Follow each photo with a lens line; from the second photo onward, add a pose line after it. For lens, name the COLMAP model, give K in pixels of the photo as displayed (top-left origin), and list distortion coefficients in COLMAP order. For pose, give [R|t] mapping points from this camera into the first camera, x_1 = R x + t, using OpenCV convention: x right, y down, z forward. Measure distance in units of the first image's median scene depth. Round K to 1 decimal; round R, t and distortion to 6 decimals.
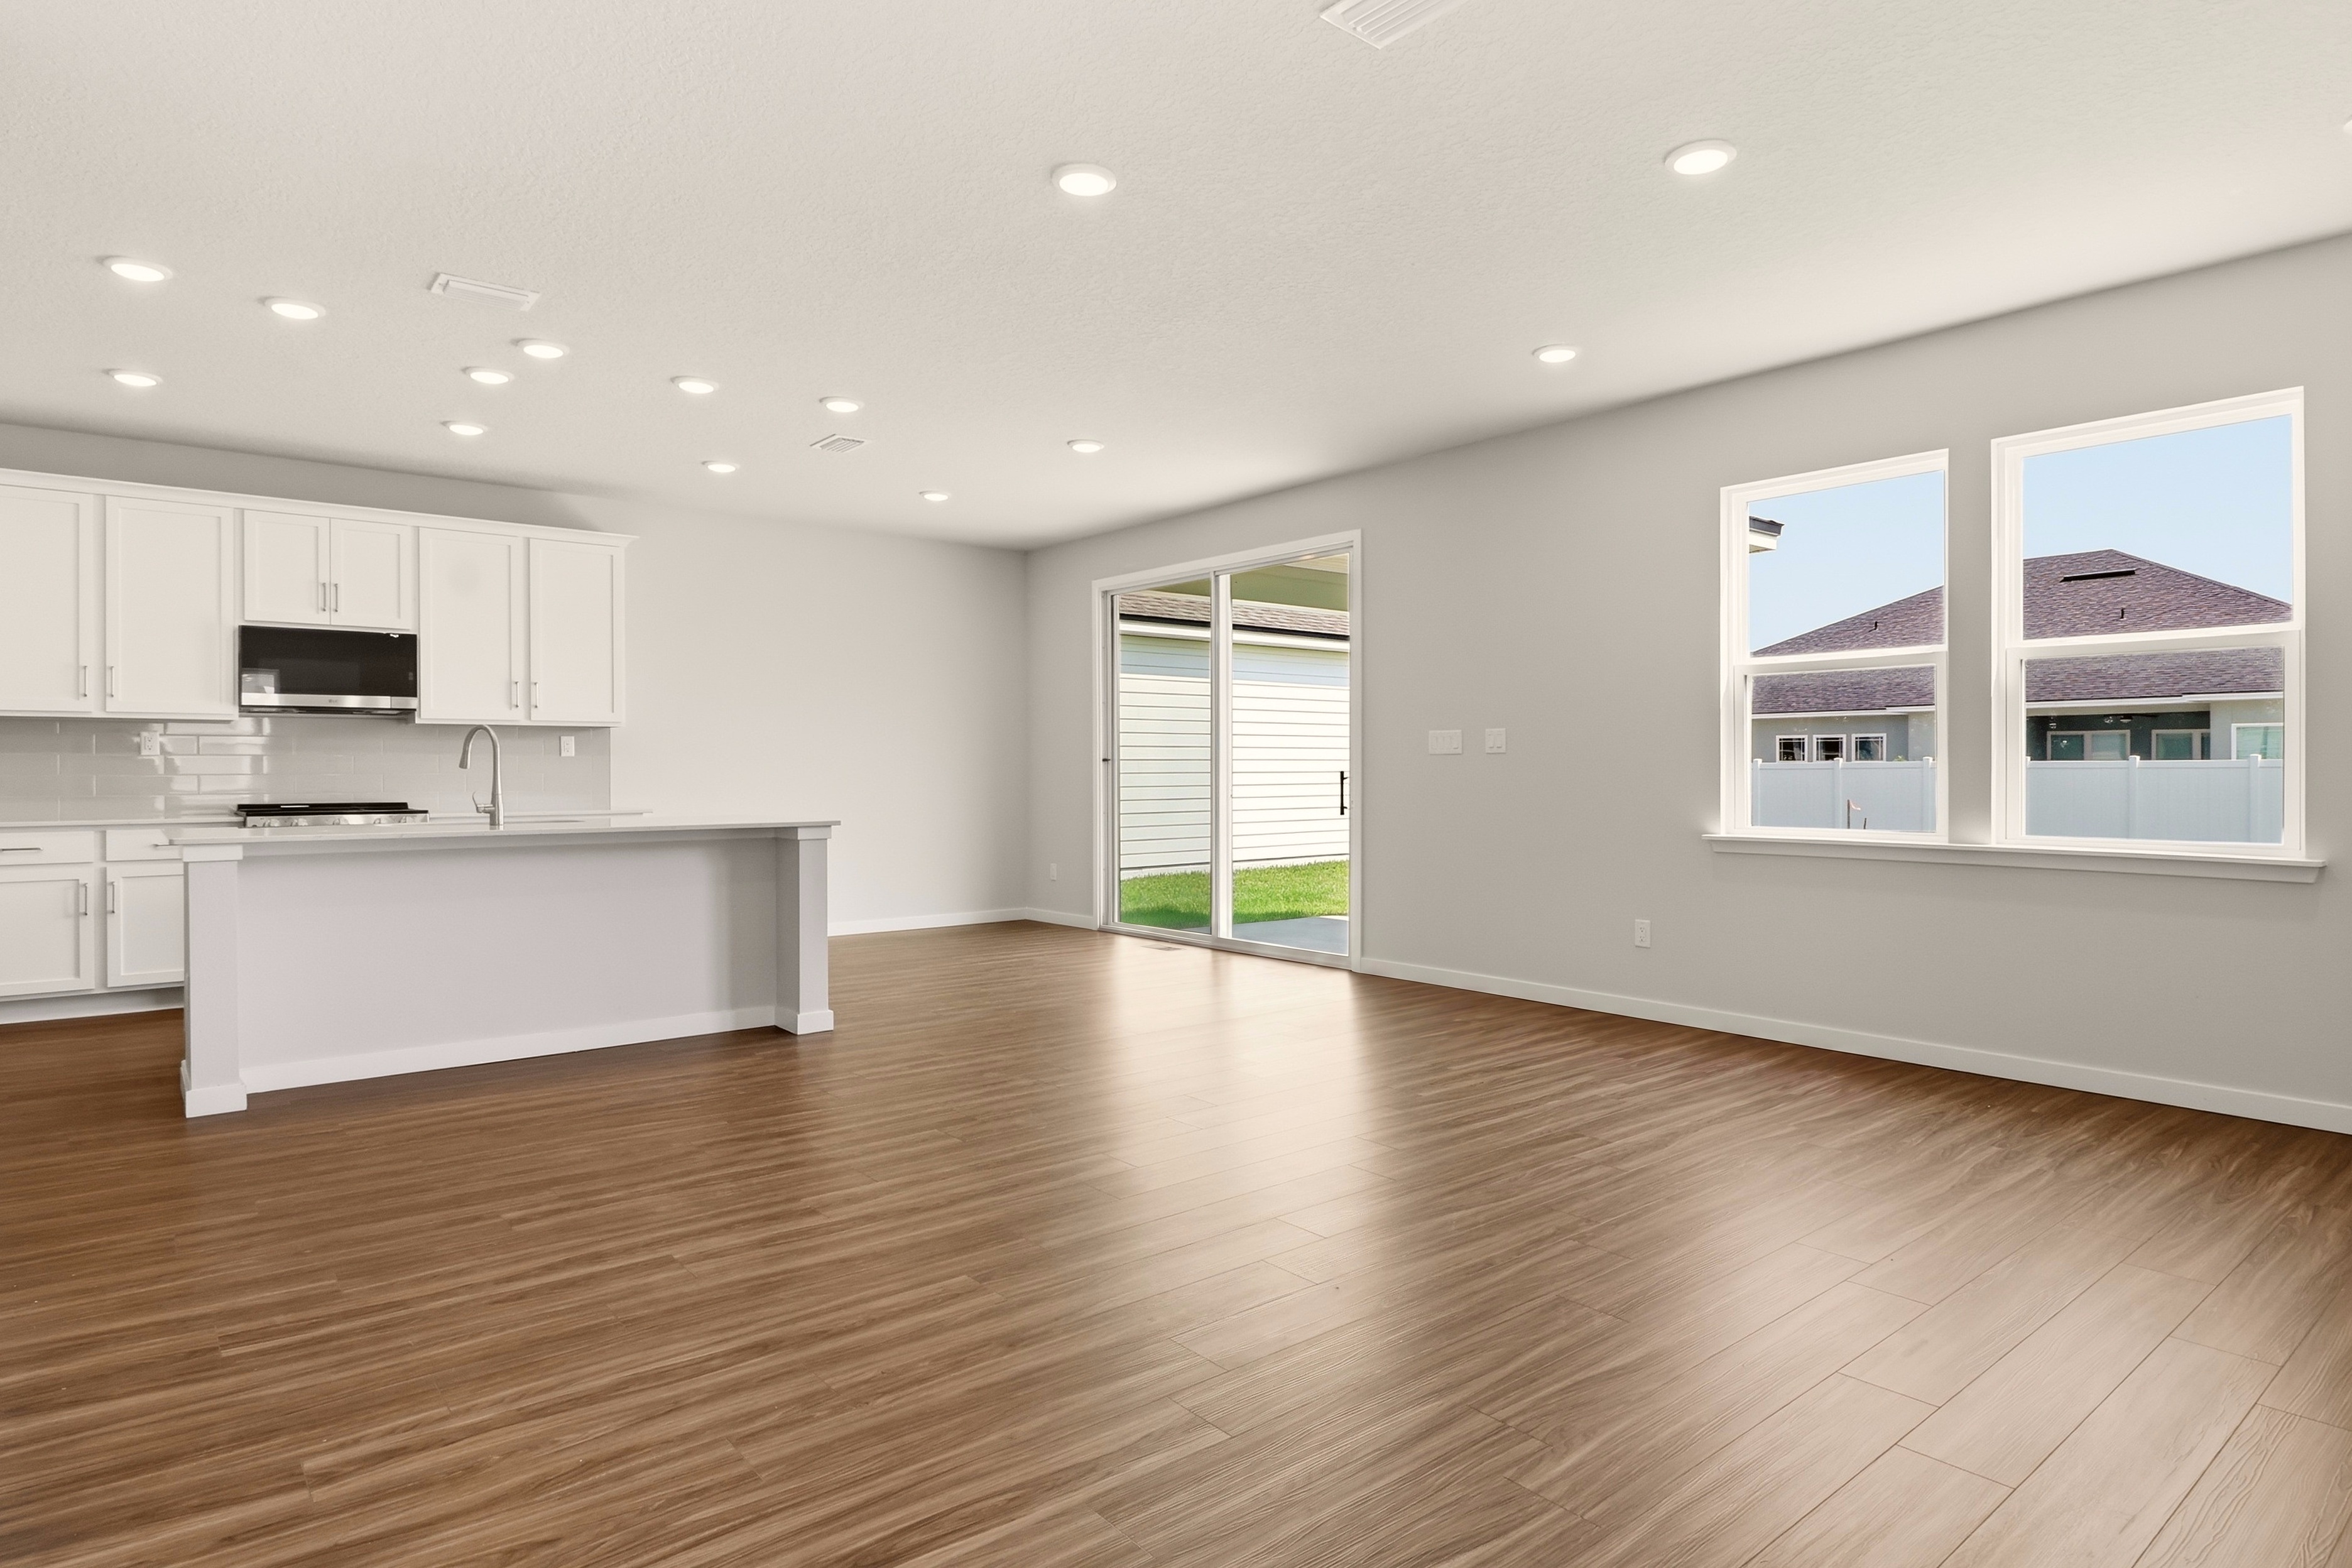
lens RADIAL K [[1294.0, 0, 1189.7], [0, 1294.0, 773.7], [0, 0, 1]] dist [-0.004454, 0.002303]
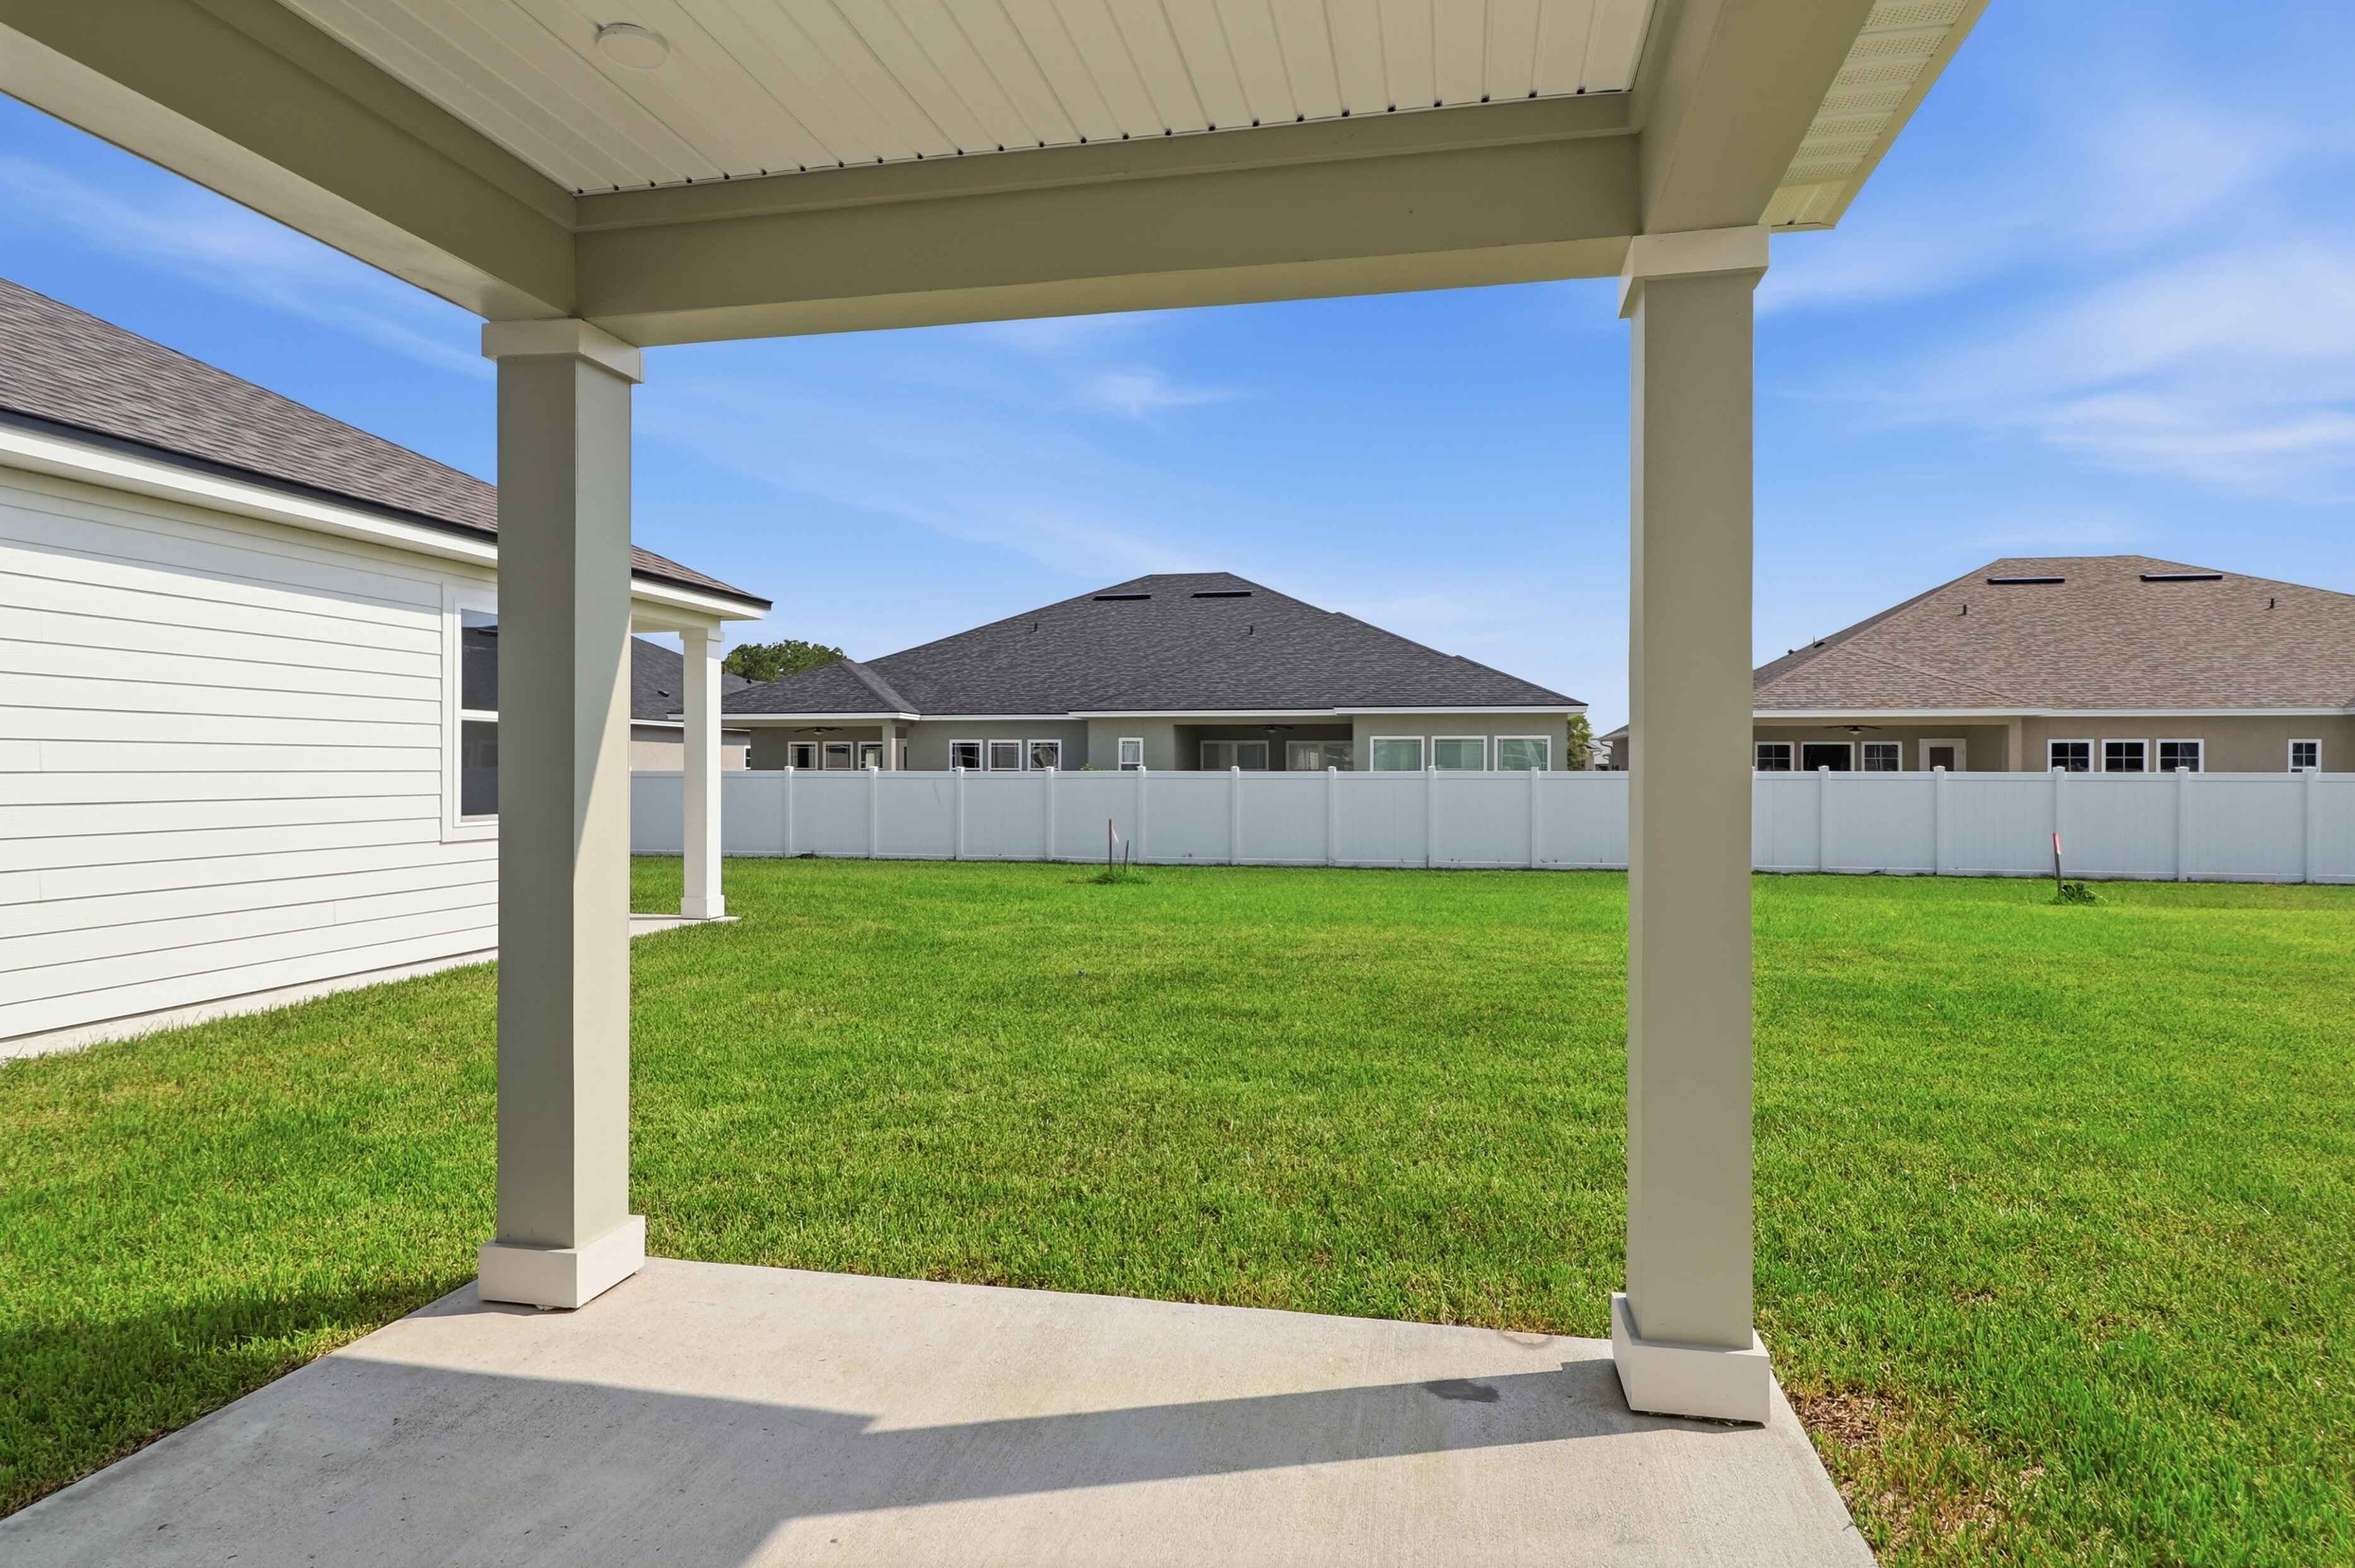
lens RADIAL K [[1295.5, 0, 1184.6], [0, 1295.5, 777.6], [0, 0, 1]] dist [-0.004454, 0.002303]
pose [[0.785198, -0.000199, 0.619245, 0.123956], [0.000024, 1.000000, 0.000292, -0.022341], [-0.619245, -0.000215, 0.785198, 1.113071]]
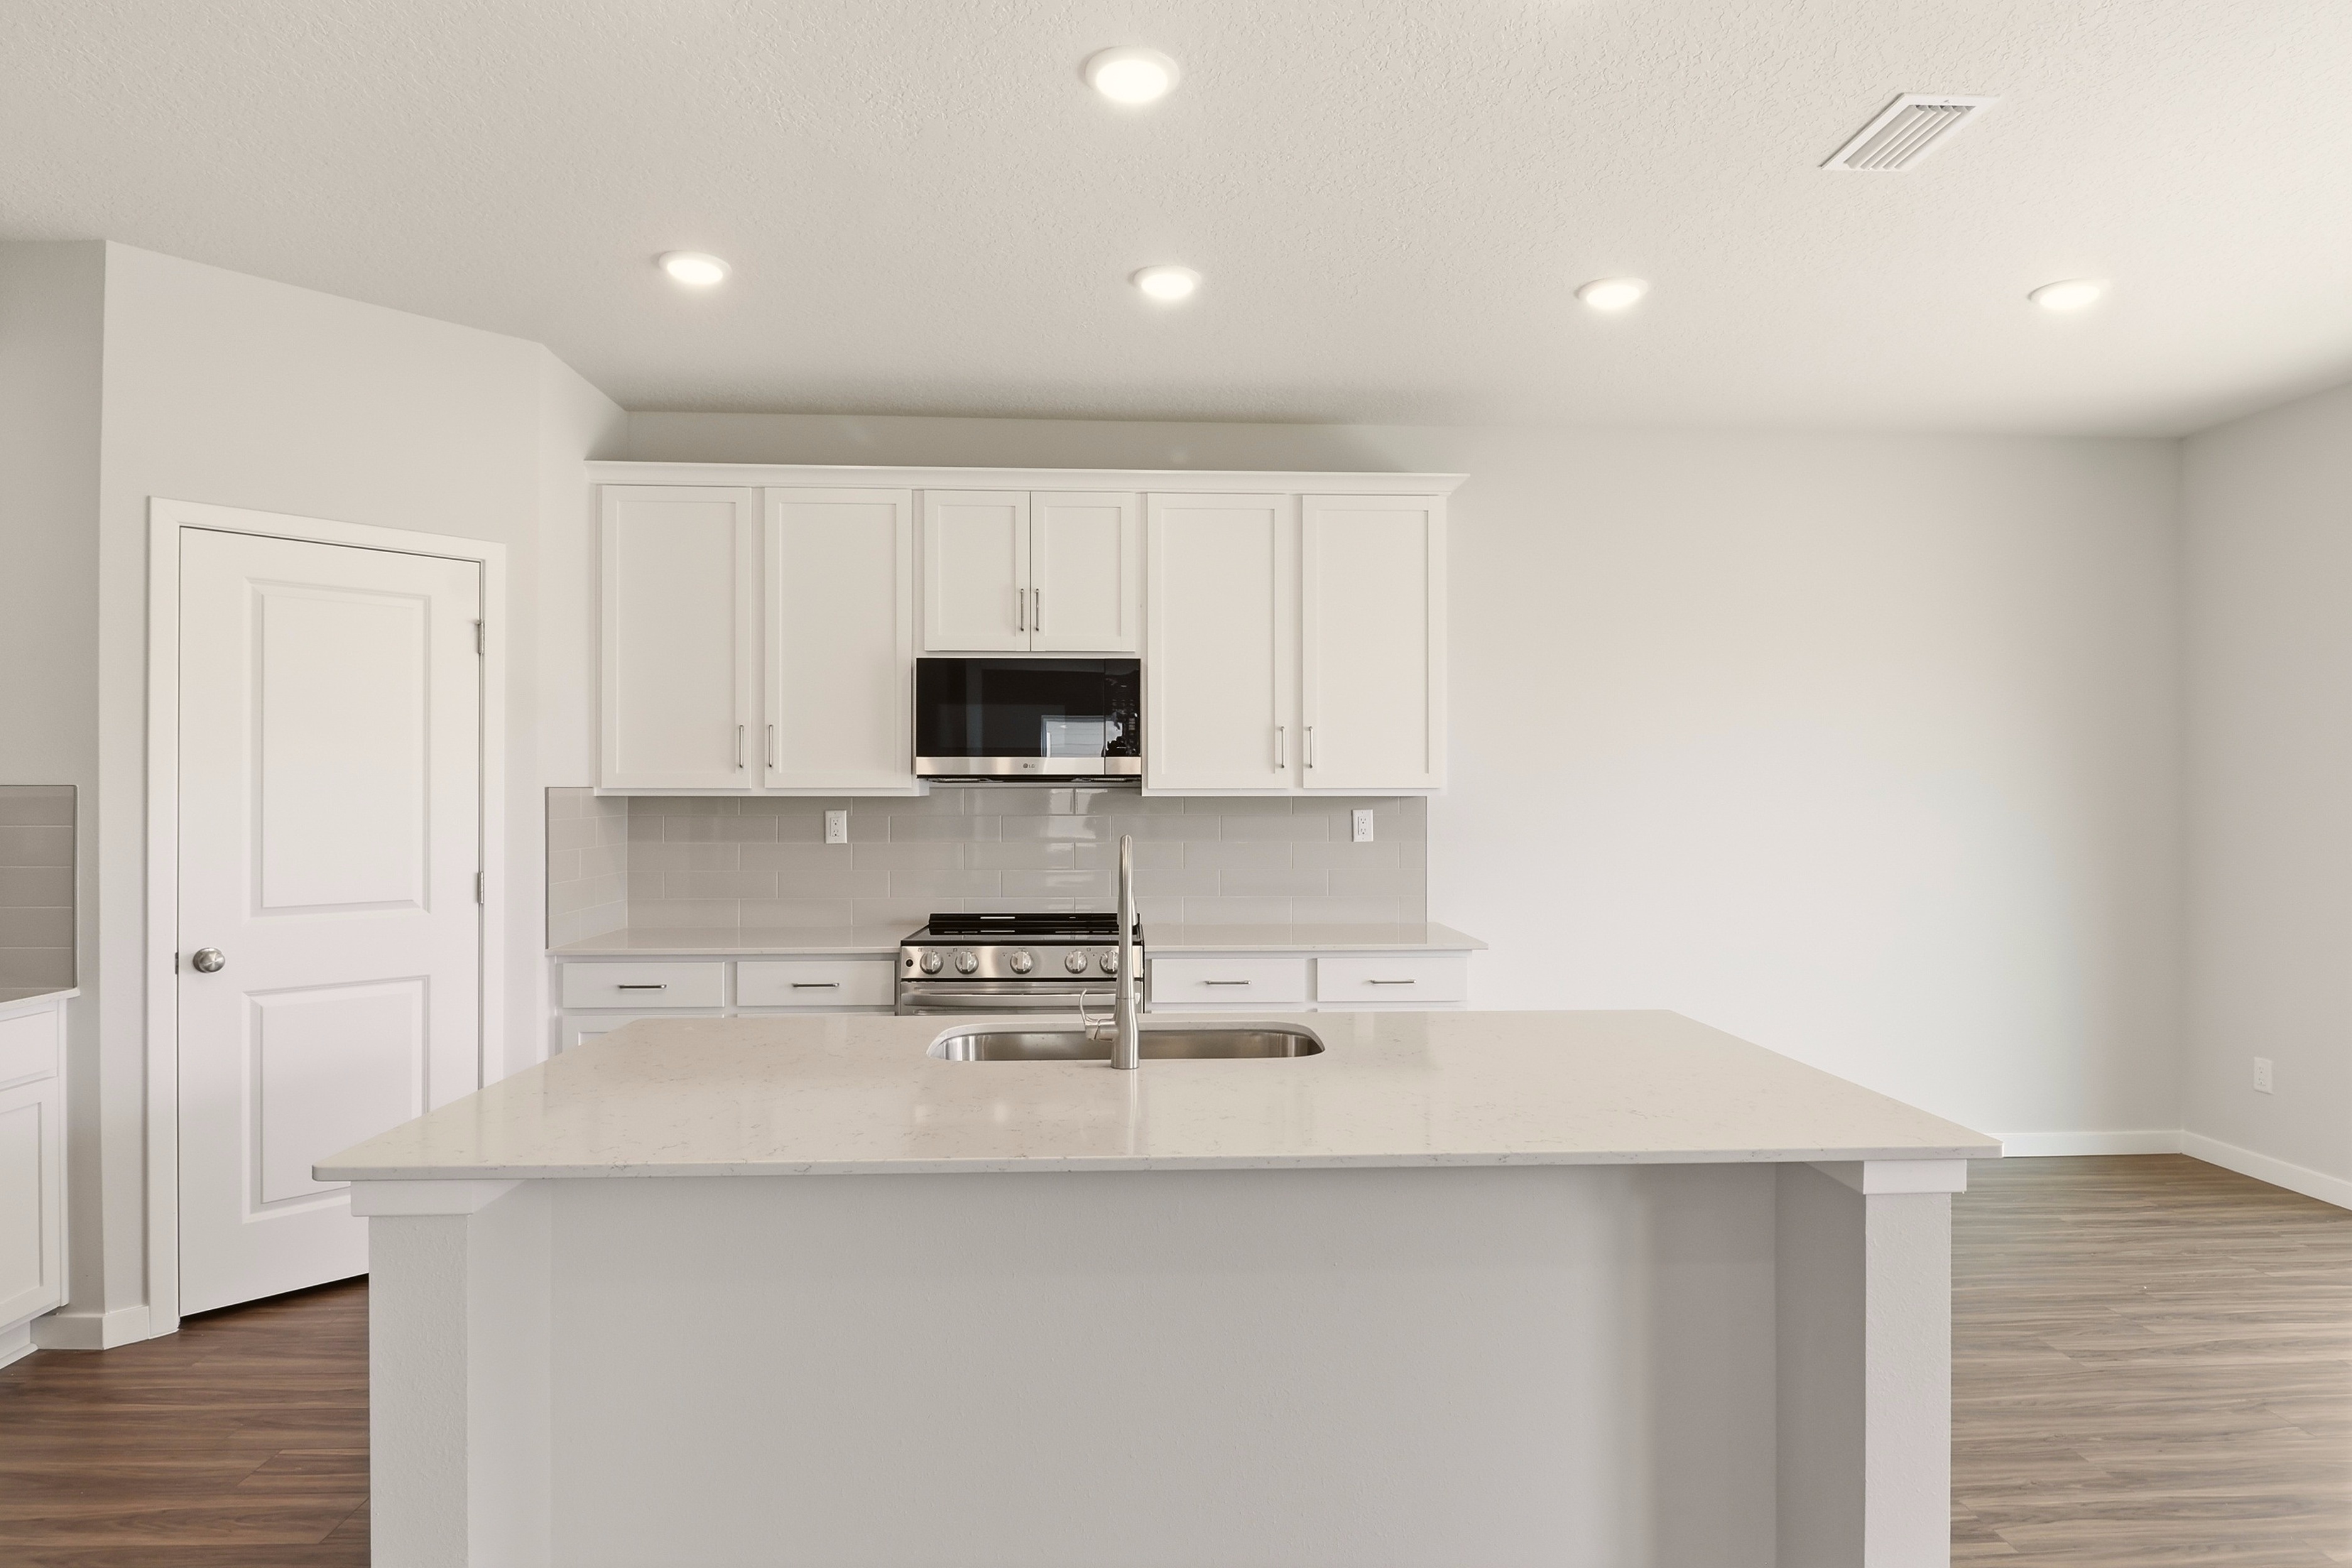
lens RADIAL K [[1294.0, 0, 1197.9], [0, 1294.0, 794.7], [0, 0, 1]] dist [-0.004454, 0.002303]
pose [[0.803653, 0.003559, -0.595088, -0.195866], [-0.004839, 0.999988, -0.000555, -0.040663], [0.595079, 0.003326, 0.803660, 0.510133]]
